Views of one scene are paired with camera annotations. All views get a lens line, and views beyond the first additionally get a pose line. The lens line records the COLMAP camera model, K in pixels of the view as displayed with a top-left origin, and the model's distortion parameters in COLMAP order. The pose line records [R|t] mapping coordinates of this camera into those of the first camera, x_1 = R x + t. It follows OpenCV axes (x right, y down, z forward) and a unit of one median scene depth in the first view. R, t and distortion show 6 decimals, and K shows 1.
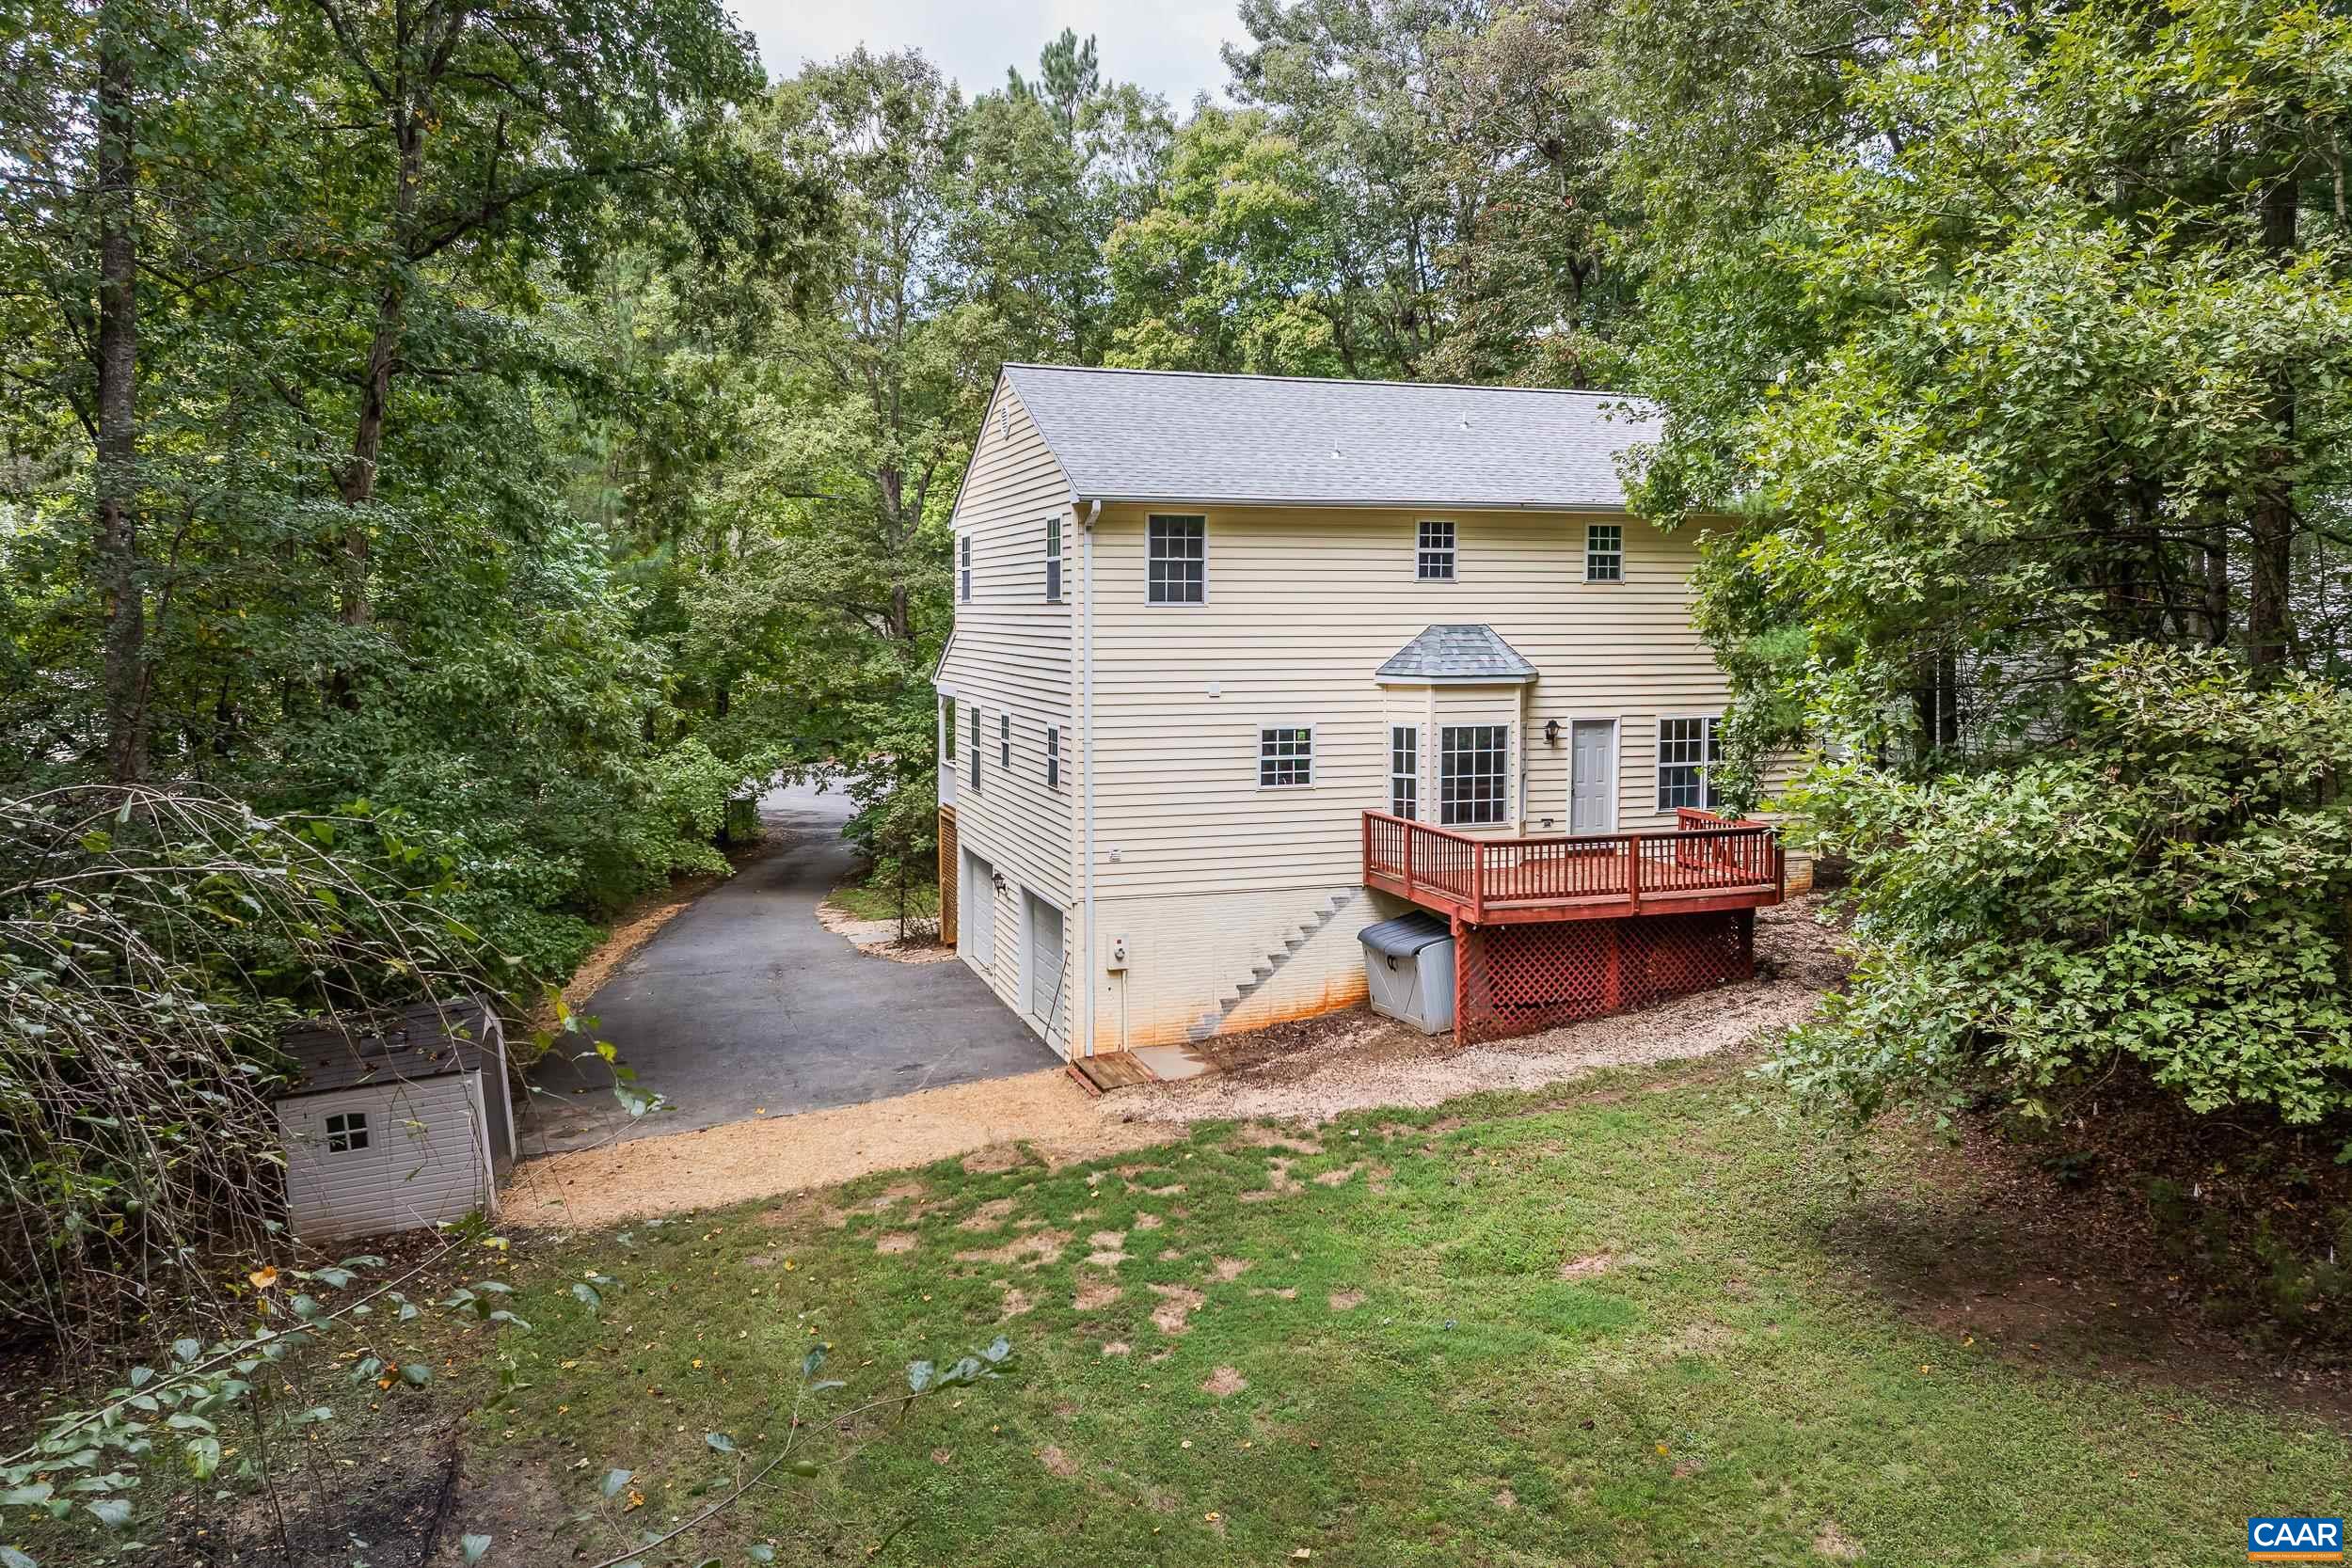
lens RADIAL K [[1682.2, 0, 1175.8], [0, 1682.2, 781.0], [0, 0, 1]] dist [-0.032030, 0.000676]
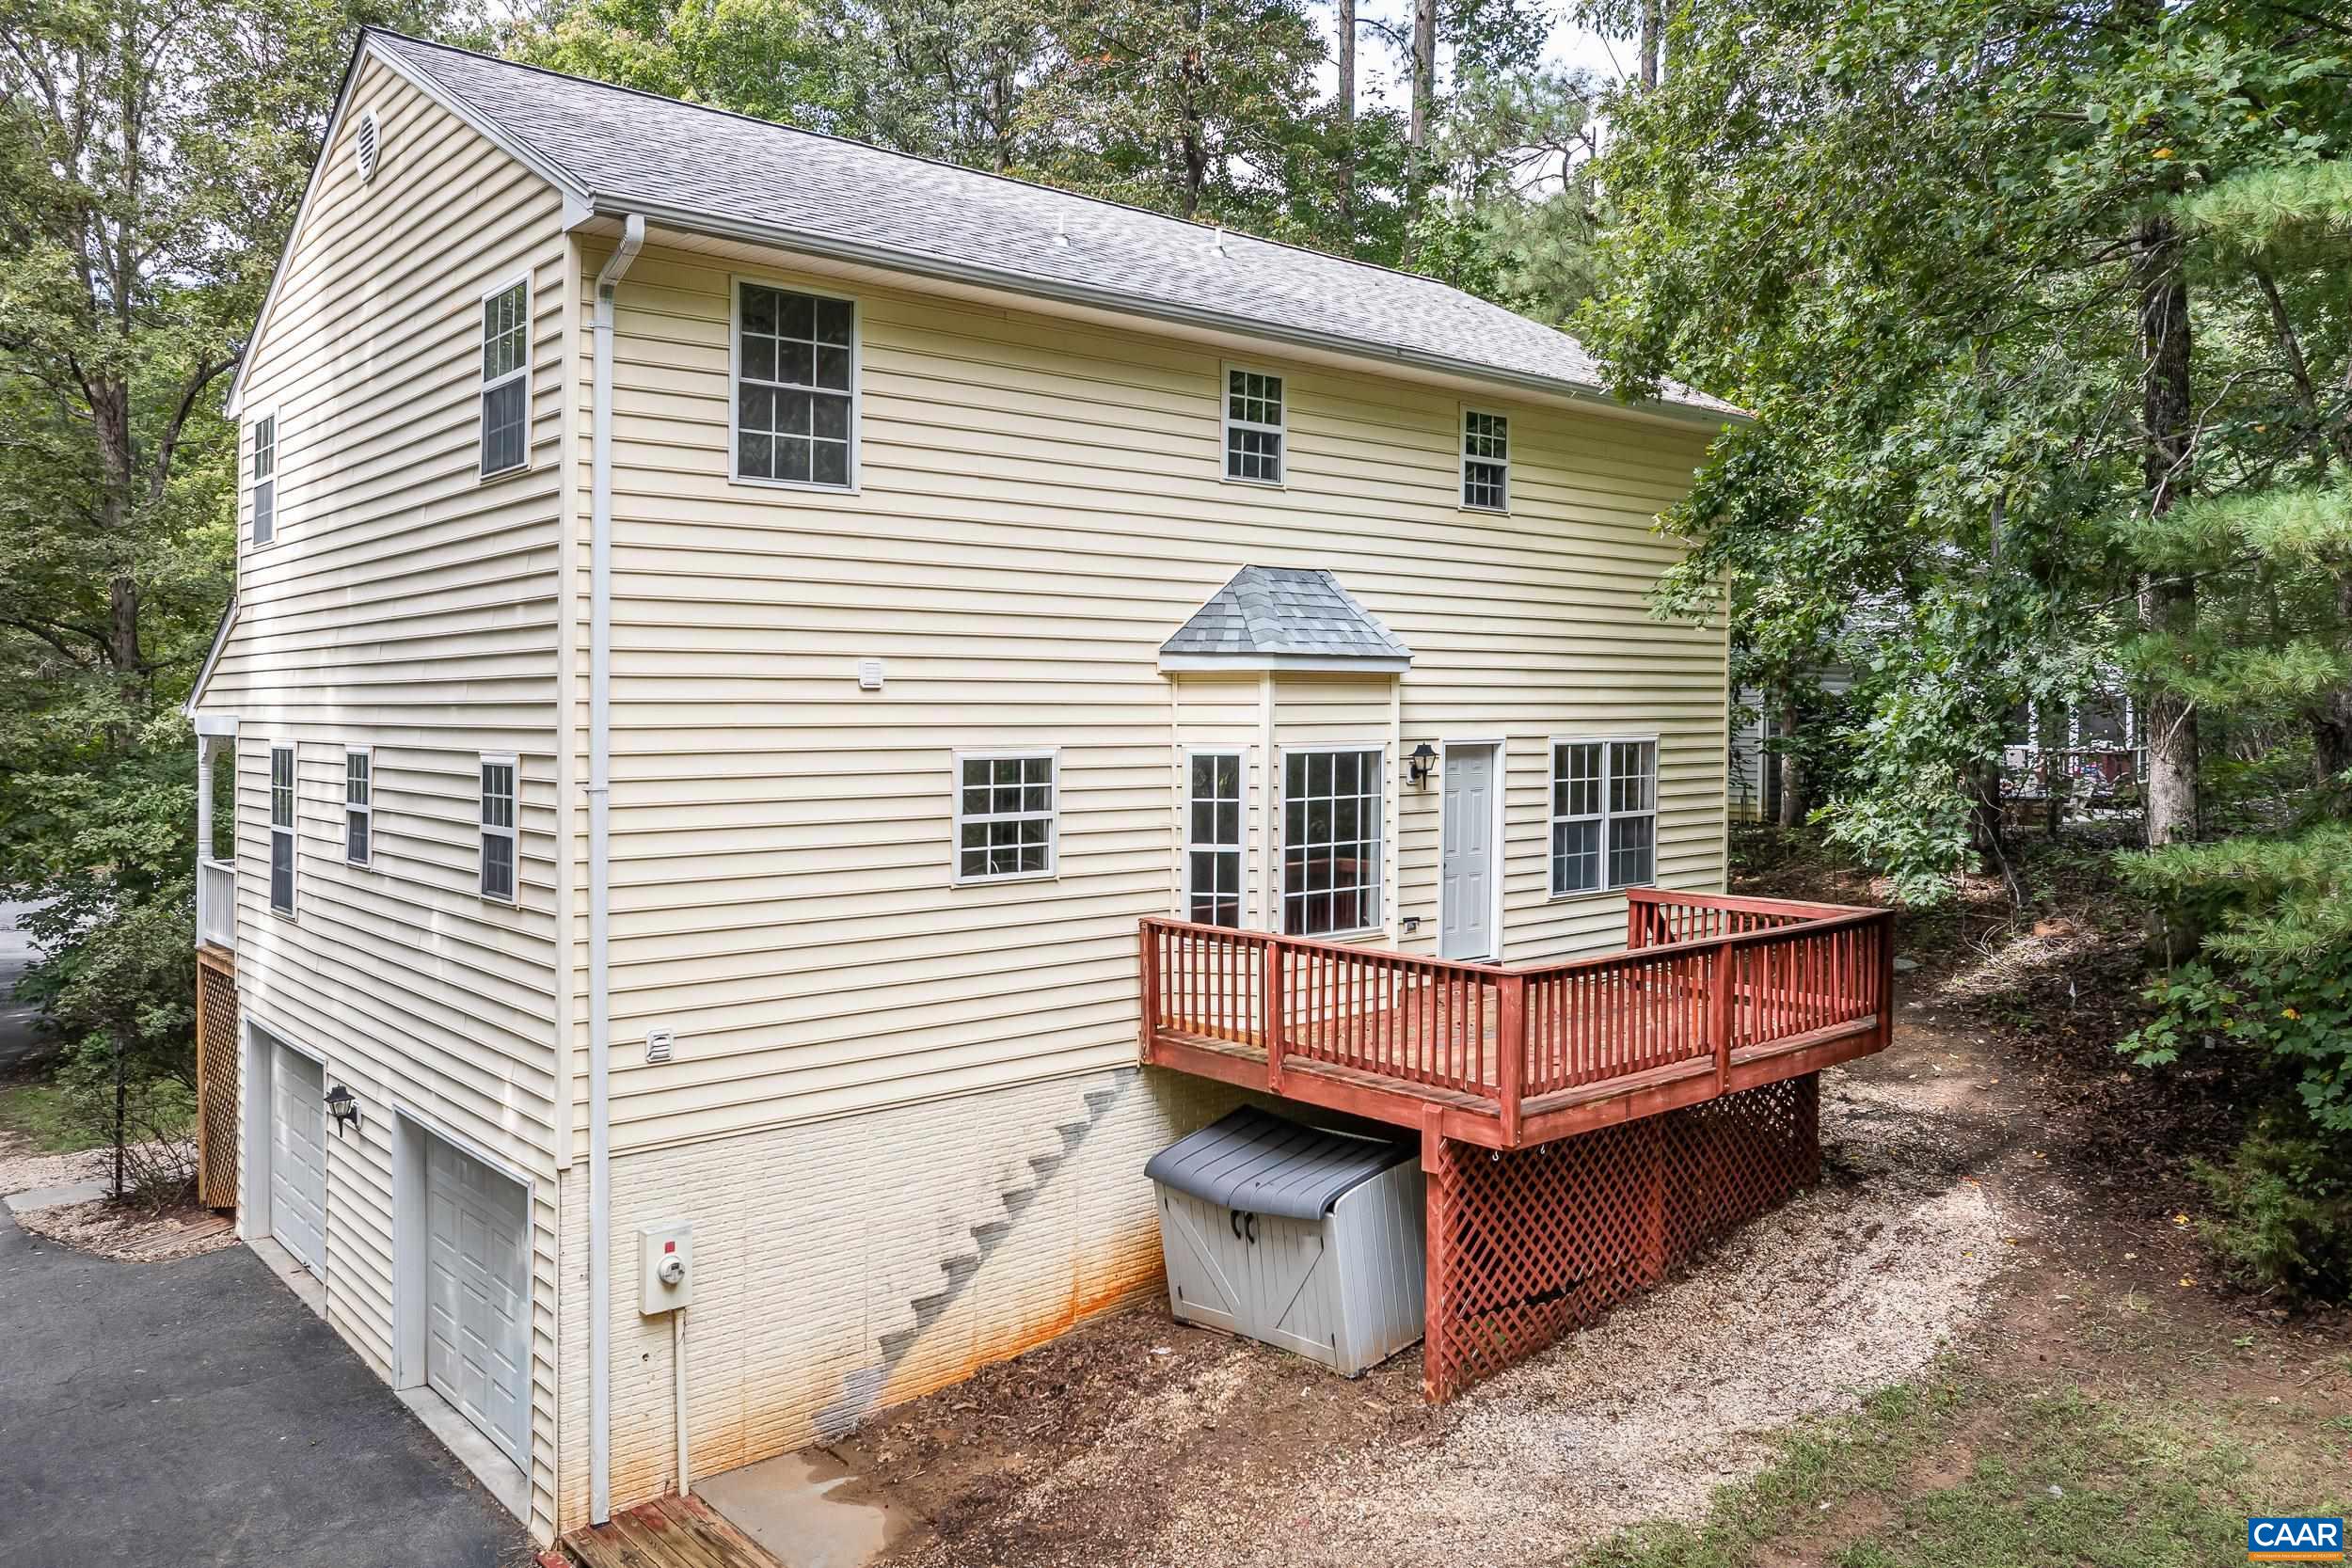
lens RADIAL K [[1682.2, 0, 1158.3], [0, 1682.2, 716.8], [0, 0, 1]] dist [-0.032030, 0.000676]
pose [[0.925364, -0.002586, 0.379070, -0.077599], [0.039580, 0.995170, -0.089831, 0.002617], [-0.377007, 0.098130, 0.920998, 0.519280]]
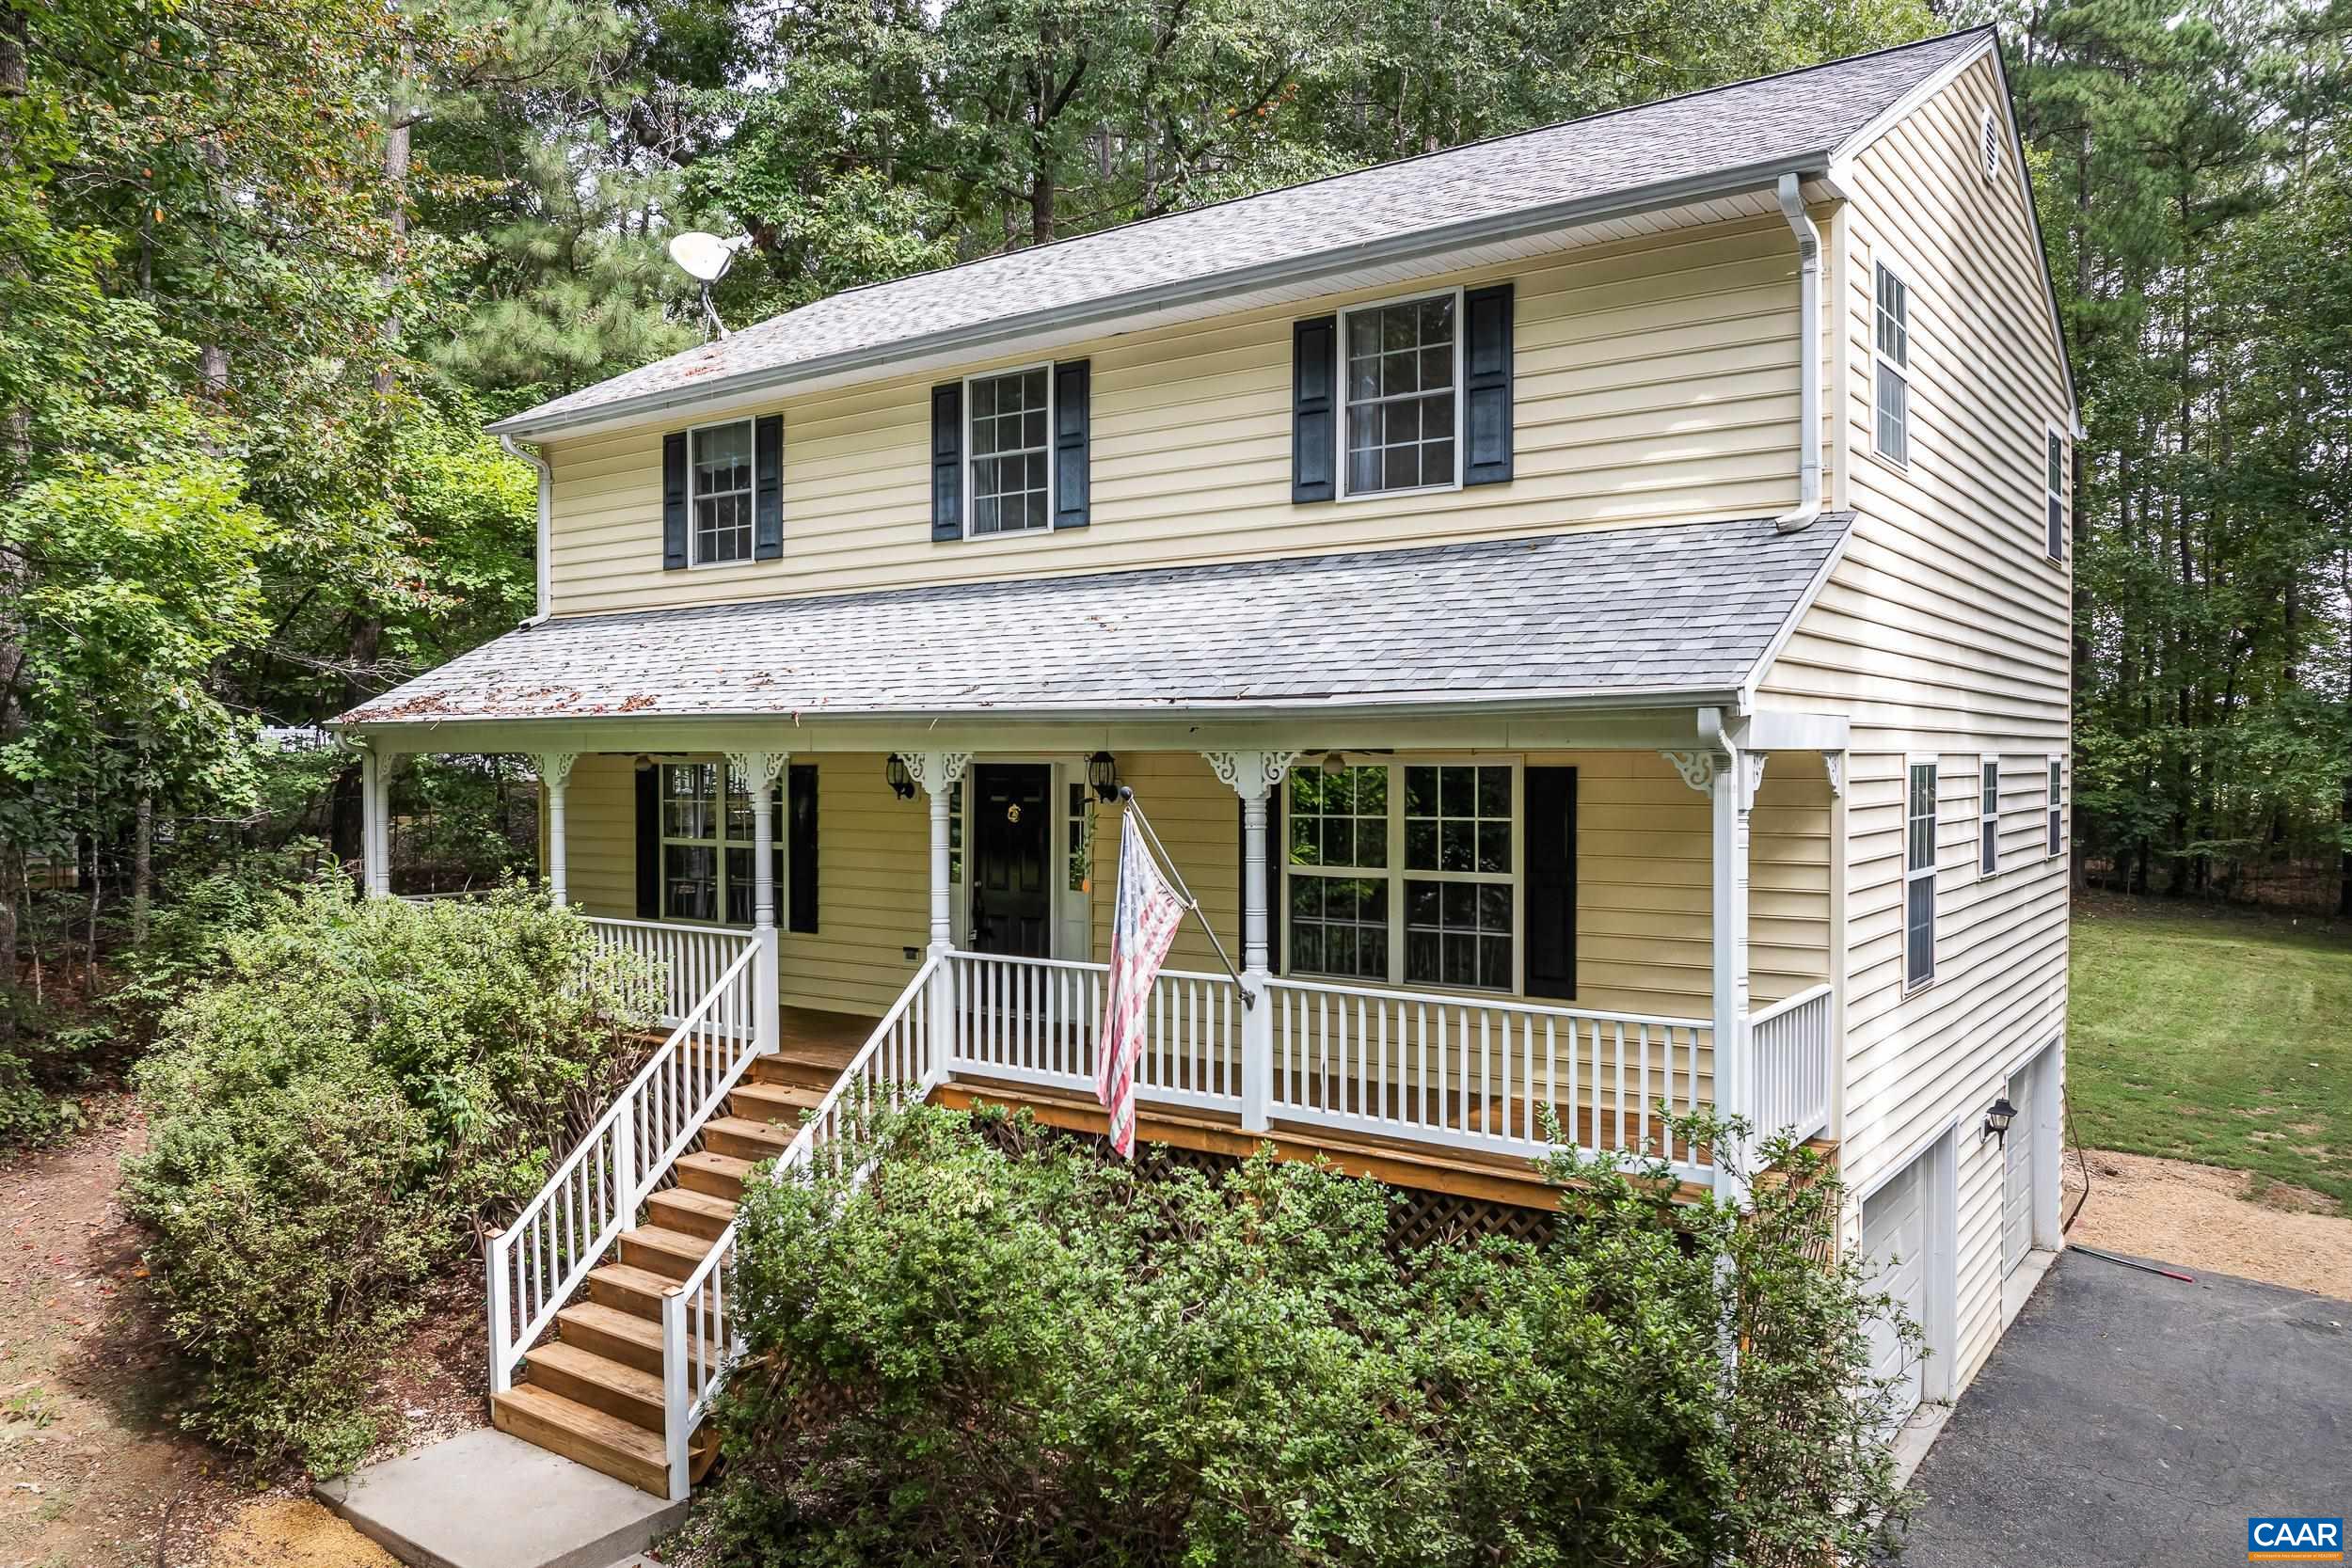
lens RADIAL K [[1682.2, 0, 1177.0], [0, 1682.2, 796.4], [0, 0, 1]] dist [-0.032030, 0.000676]
pose [[-0.575845, -0.025663, 0.817156, -0.388278], [0.079243, 0.993049, 0.087029, -0.097286], [-0.813710, 0.114870, -0.569808, 1.595949]]
